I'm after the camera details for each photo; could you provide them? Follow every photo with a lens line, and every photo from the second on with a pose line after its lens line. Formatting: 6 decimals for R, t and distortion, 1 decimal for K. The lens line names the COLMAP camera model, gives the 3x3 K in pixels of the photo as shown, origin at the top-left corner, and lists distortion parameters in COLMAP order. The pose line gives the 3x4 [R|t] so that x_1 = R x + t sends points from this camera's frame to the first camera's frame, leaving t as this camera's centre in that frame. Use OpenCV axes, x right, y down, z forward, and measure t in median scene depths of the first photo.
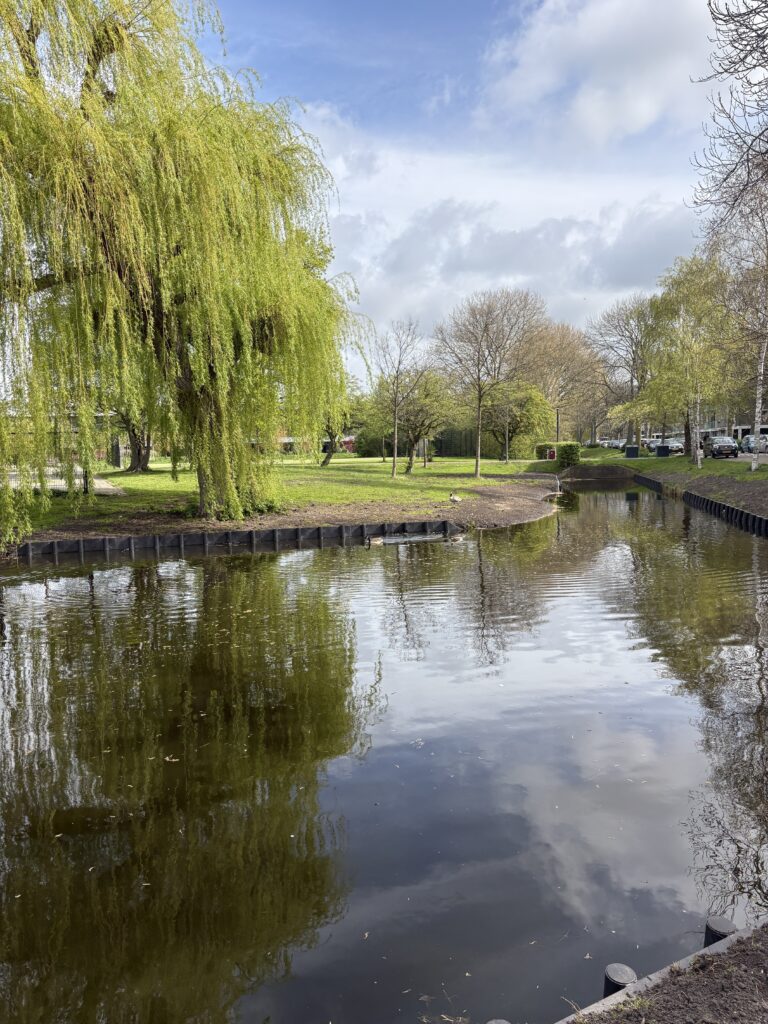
lens RADIAL K [[791.7, 0, 384.0], [0, 791.7, 512.0], [0, 0, 1]] dist [0.023557, -0.007458]
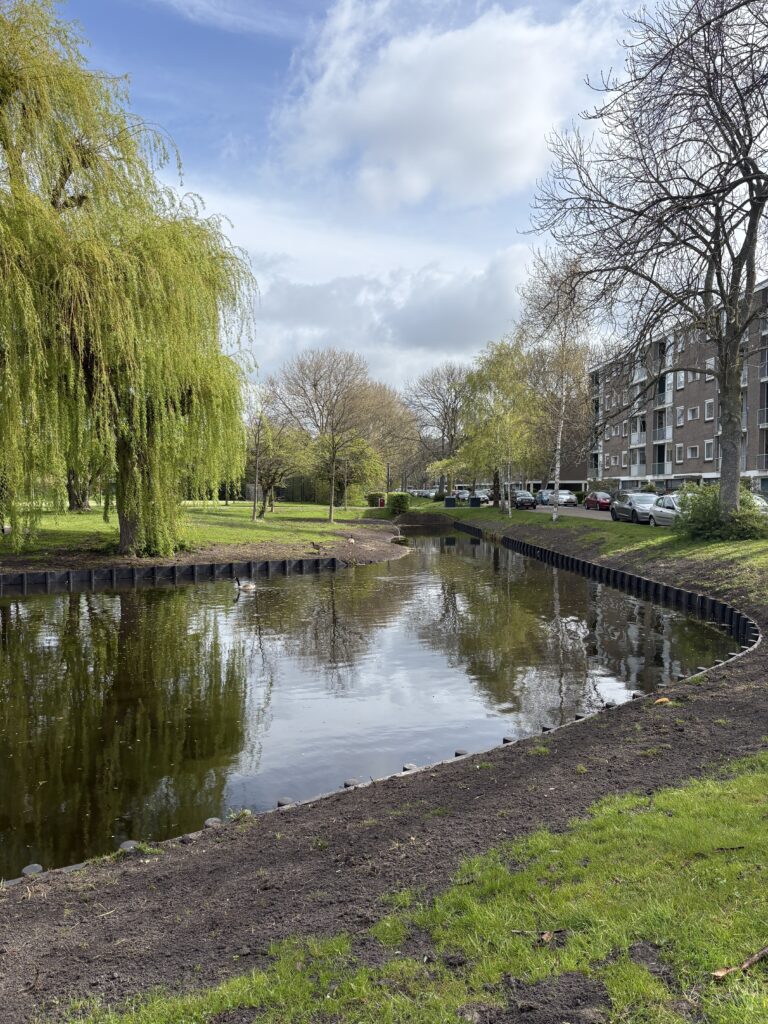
lens RADIAL K [[791.7, 0, 384.0], [0, 791.7, 512.0], [0, 0, 1]] dist [0.023557, -0.007458]
pose [[0.965010, 0.019570, 0.261480, -0.092757], [-0.005082, 0.998420, -0.055966, 0.004373], [-0.262162, 0.052679, 0.963585, -0.097940]]
